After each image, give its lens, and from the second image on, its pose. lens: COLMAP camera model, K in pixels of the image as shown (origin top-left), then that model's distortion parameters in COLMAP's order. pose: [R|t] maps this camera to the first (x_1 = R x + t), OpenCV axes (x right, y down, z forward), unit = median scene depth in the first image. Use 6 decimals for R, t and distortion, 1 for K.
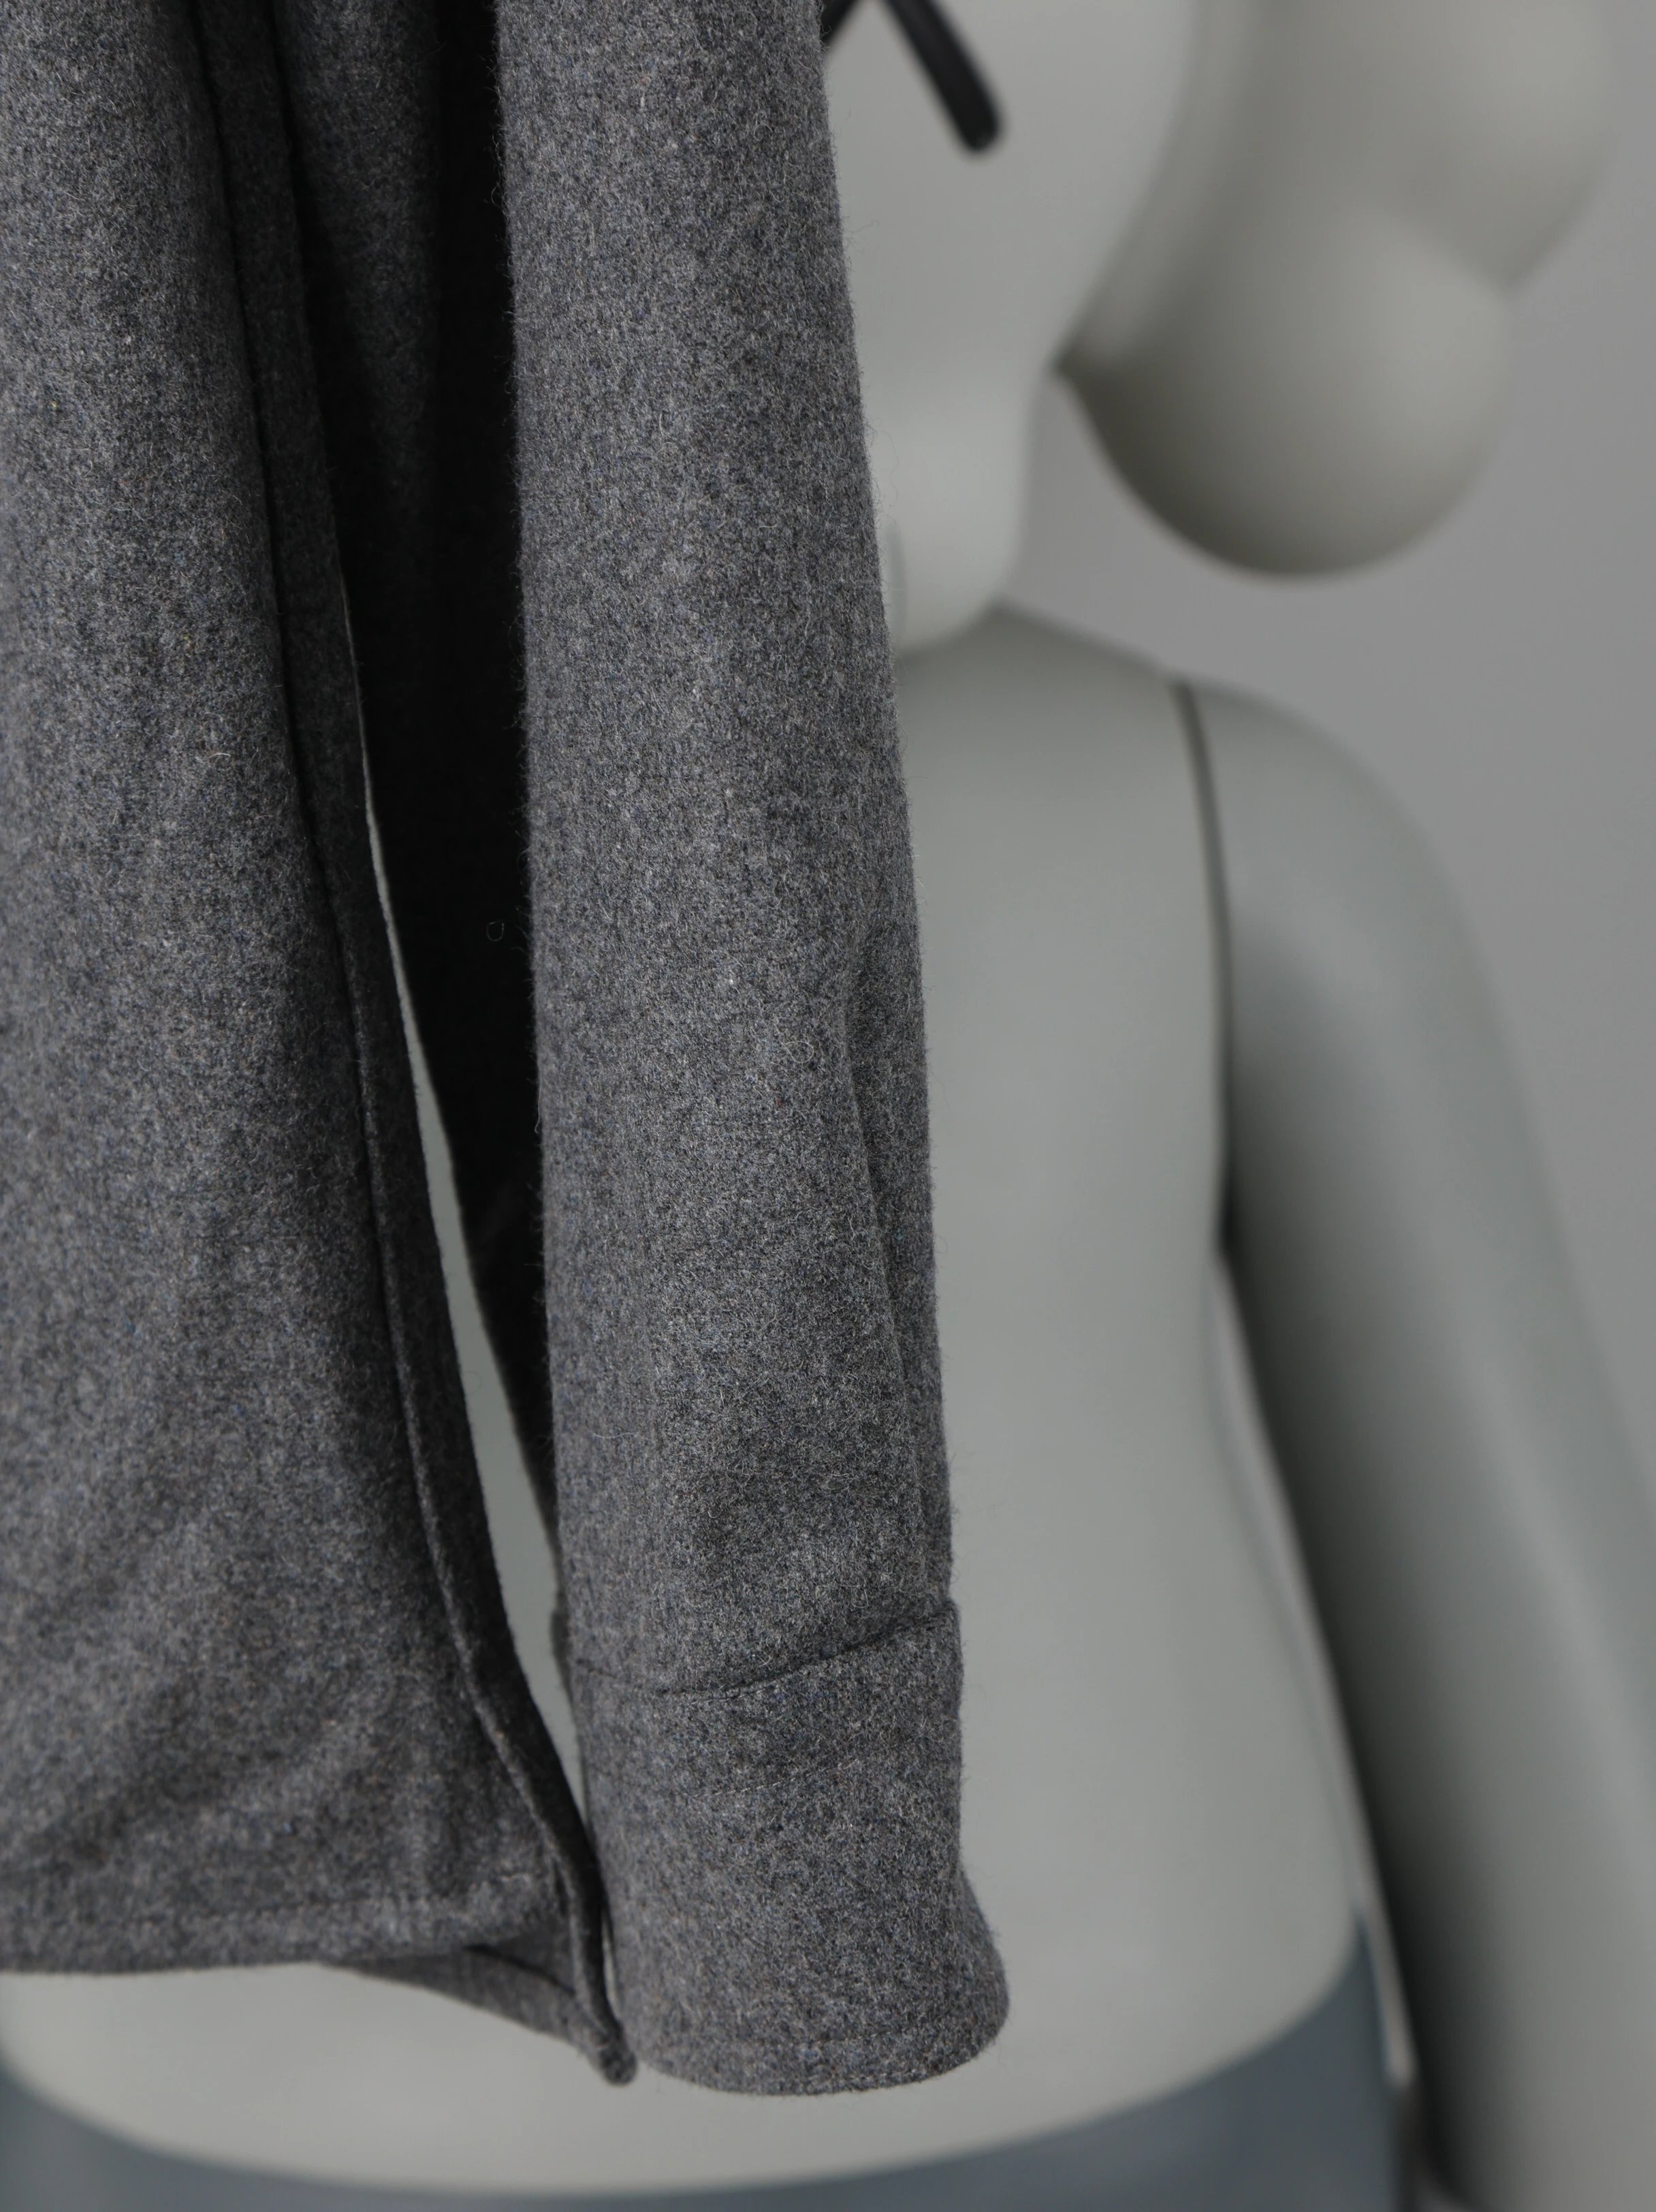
lens RADIAL K [[6373.9, 0, 878.1], [0, 6373.9, 1113.4], [0, 0, 1]] dist [0.380804, 0.000000]
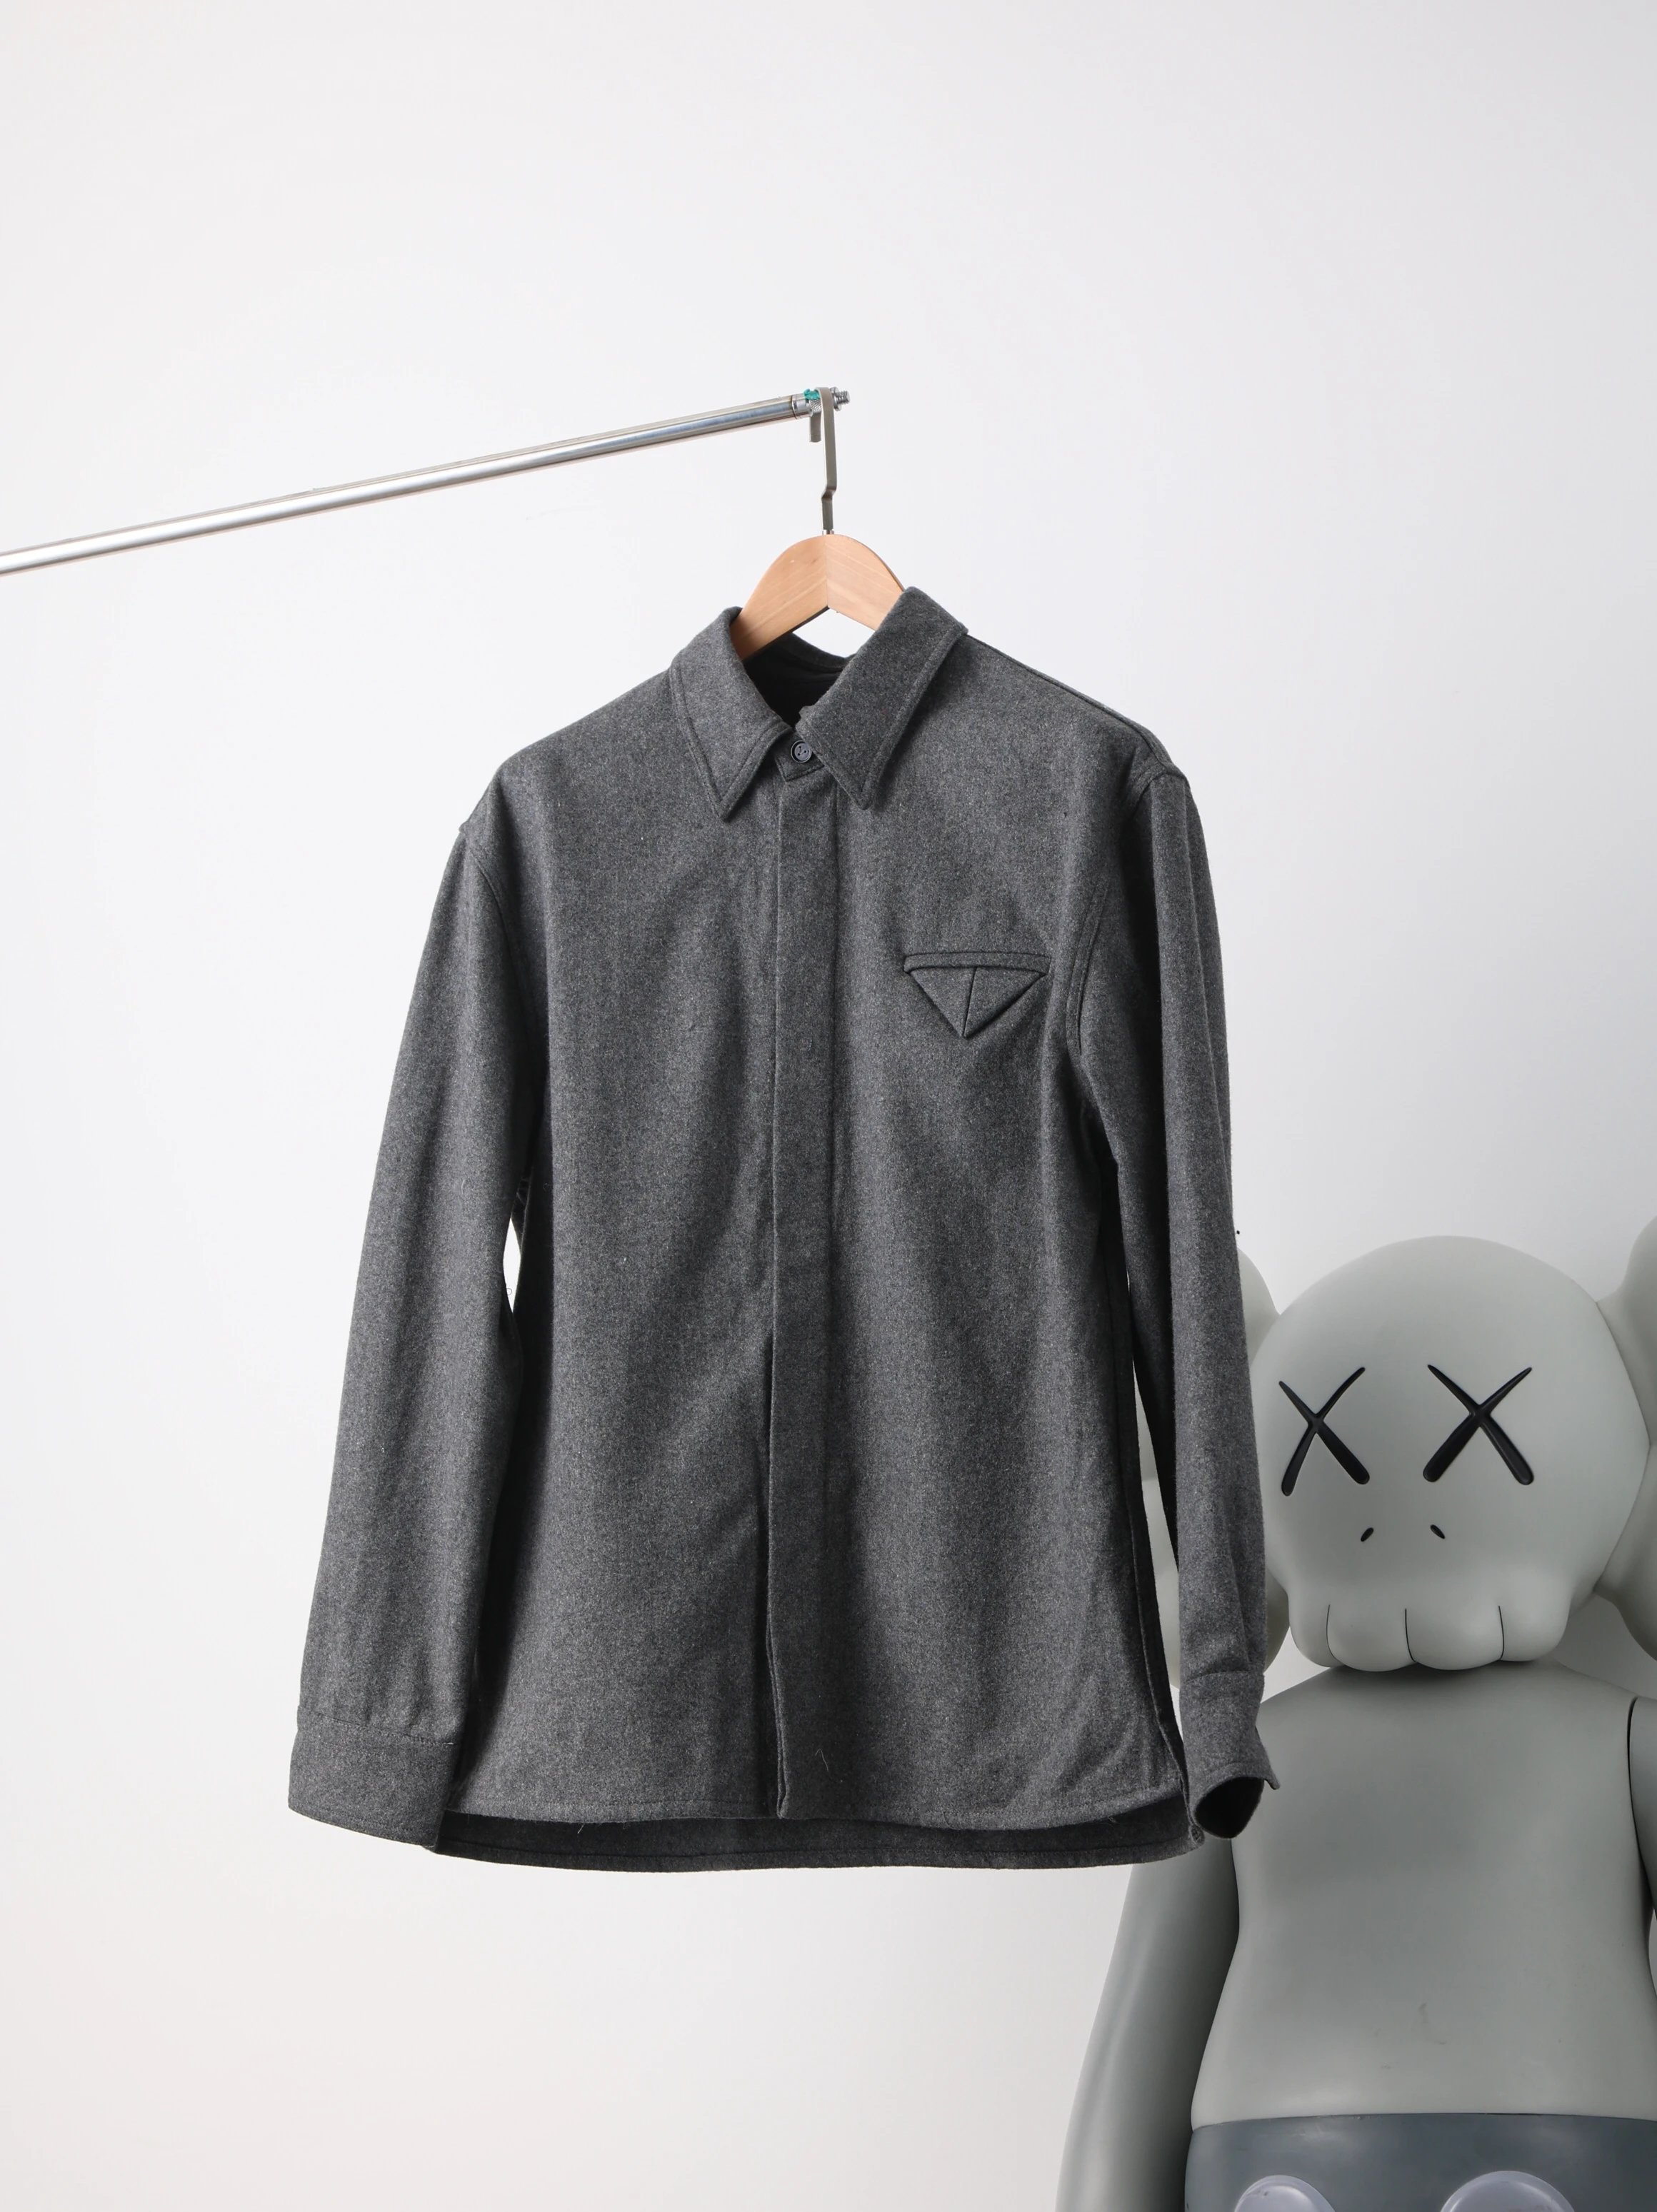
lens RADIAL K [[6159.1, 0, 845.5], [0, 6159.1, 1103.0], [0, 0, 1]] dist [0.497202, 0.000000]
pose [[0.899118, -0.070727, -0.431955, 1.420424], [-0.135782, 0.893106, -0.428865, 1.403059], [0.416114, 0.444252, 0.793404, -2.196155]]
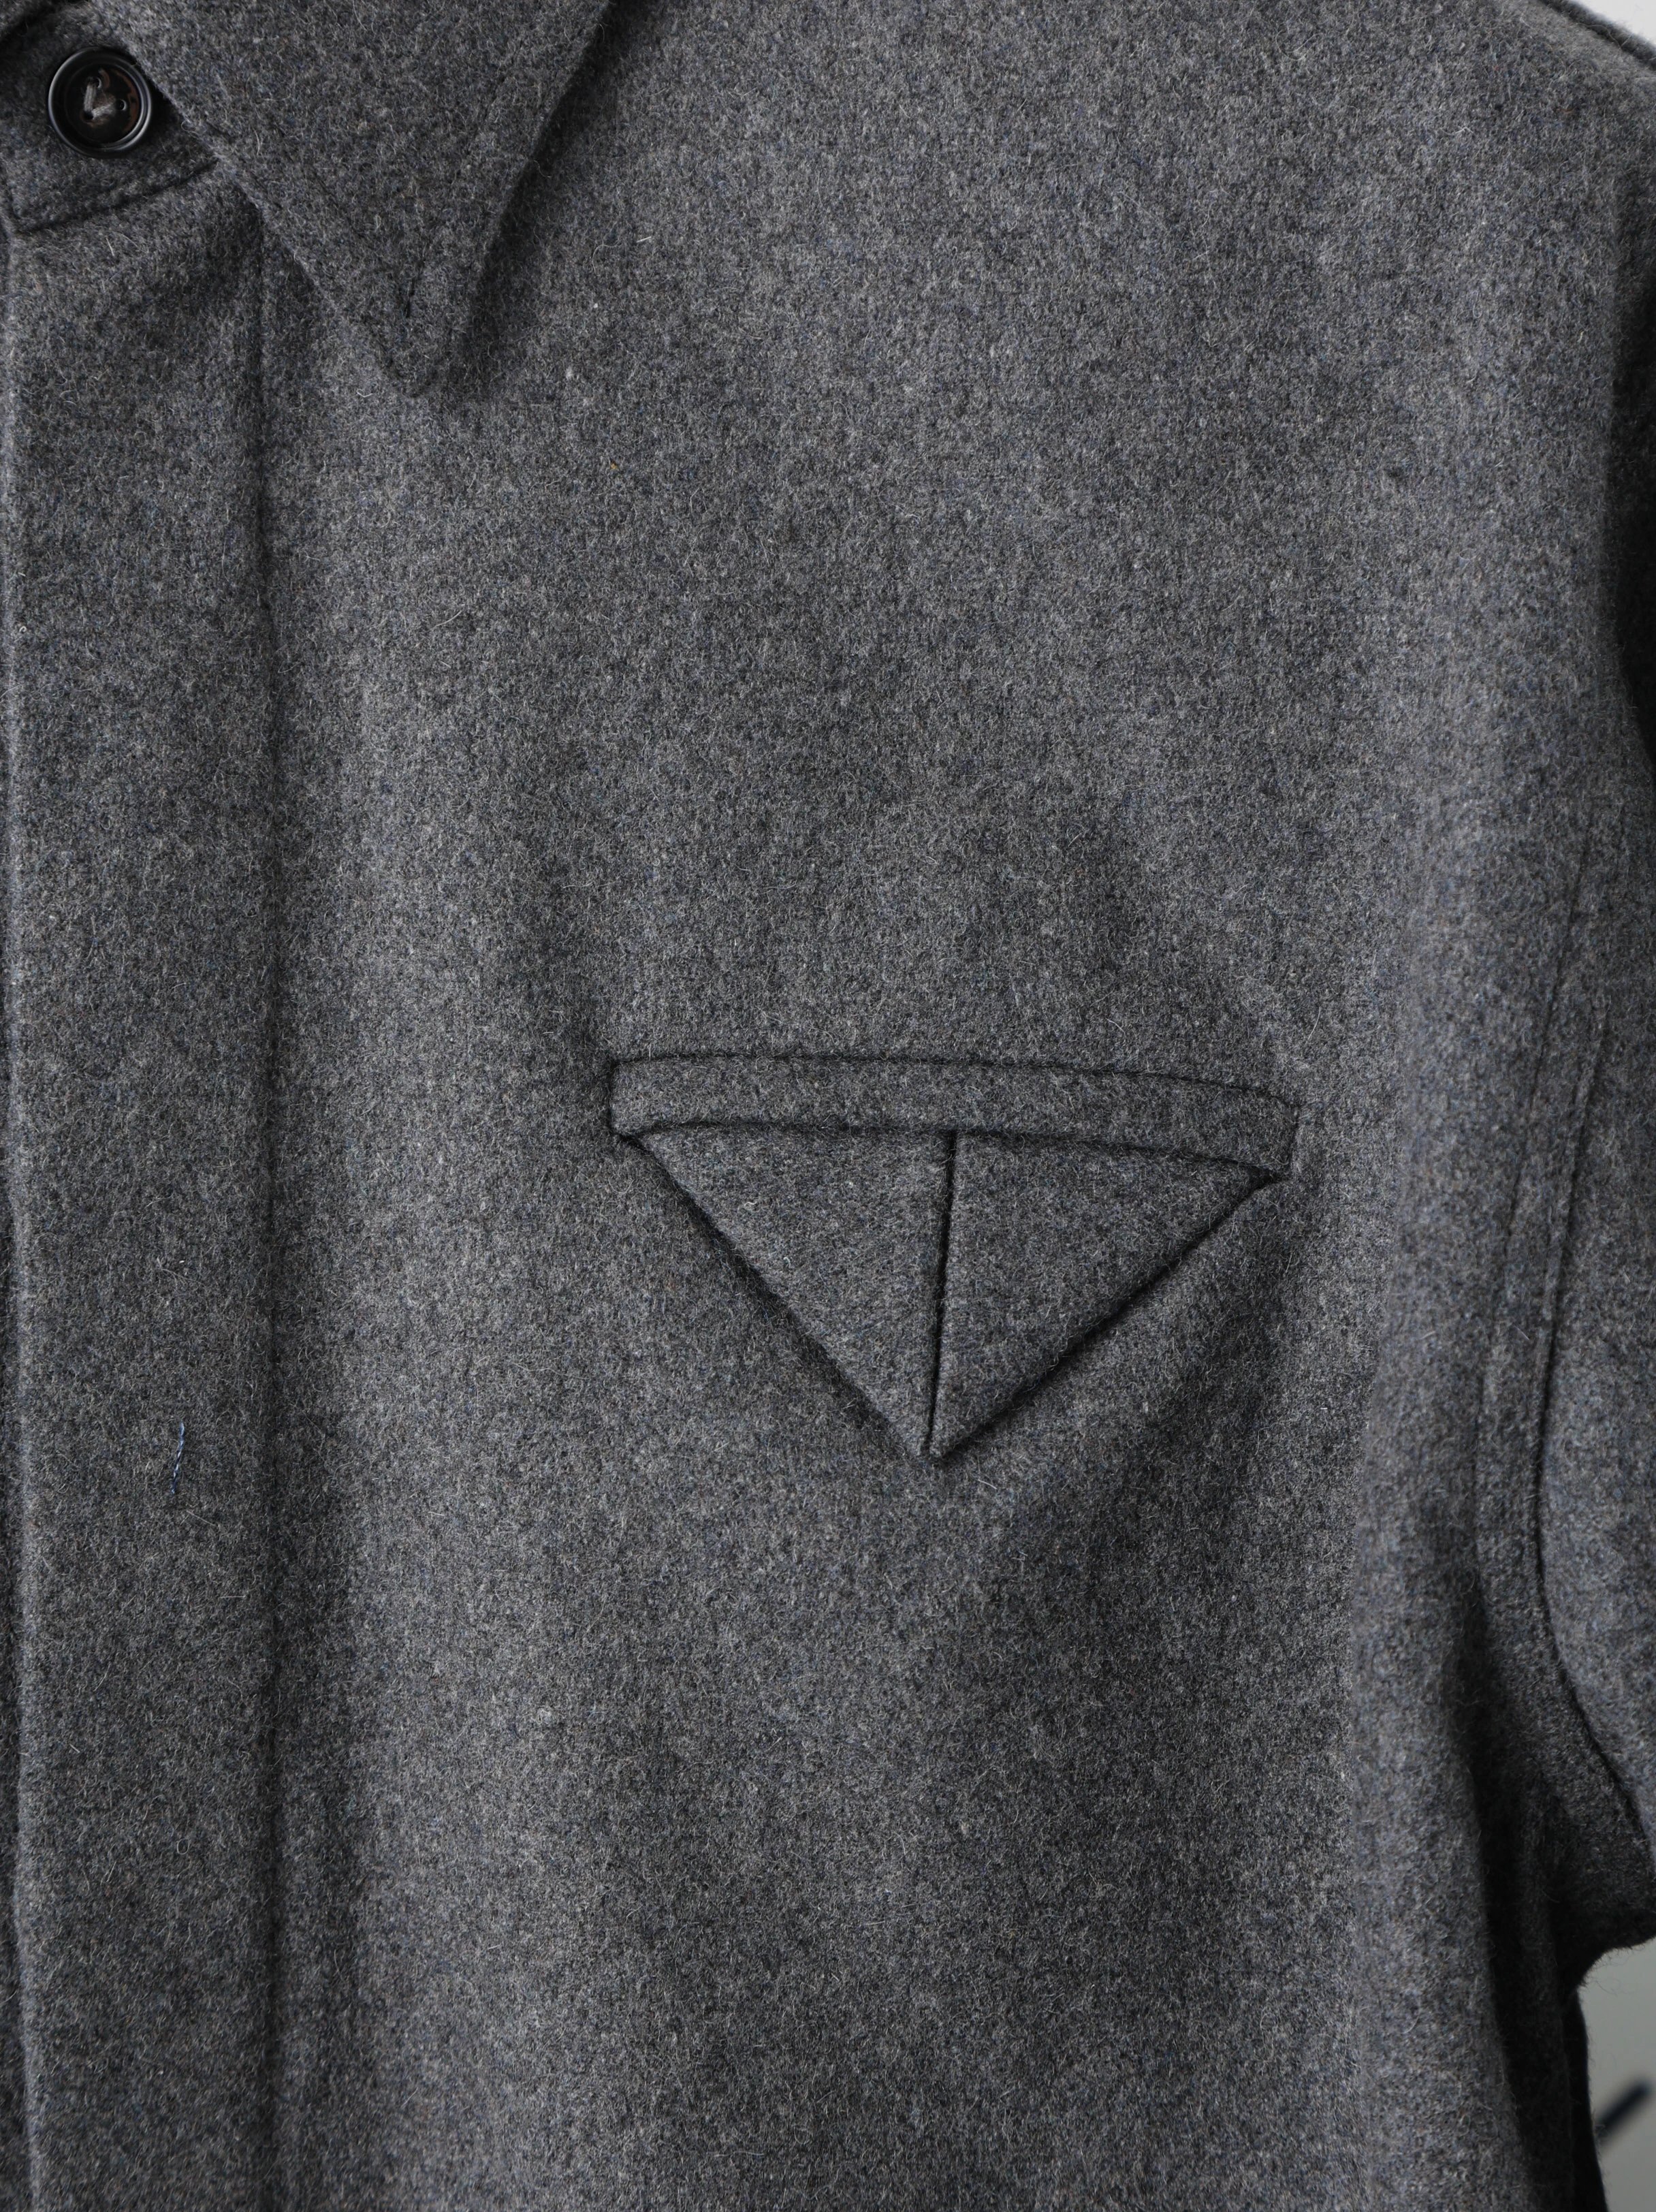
lens RADIAL K [[6373.9, 0, 859.4], [0, 6373.9, 1130.6], [0, 0, 1]] dist [0.380804, 0.000000]
pose [[0.997177, -0.018111, -0.072866, -0.140912], [-0.000079, 0.970217, -0.242235, -0.145081], [0.075083, 0.241557, 0.967477, 0.017217]]
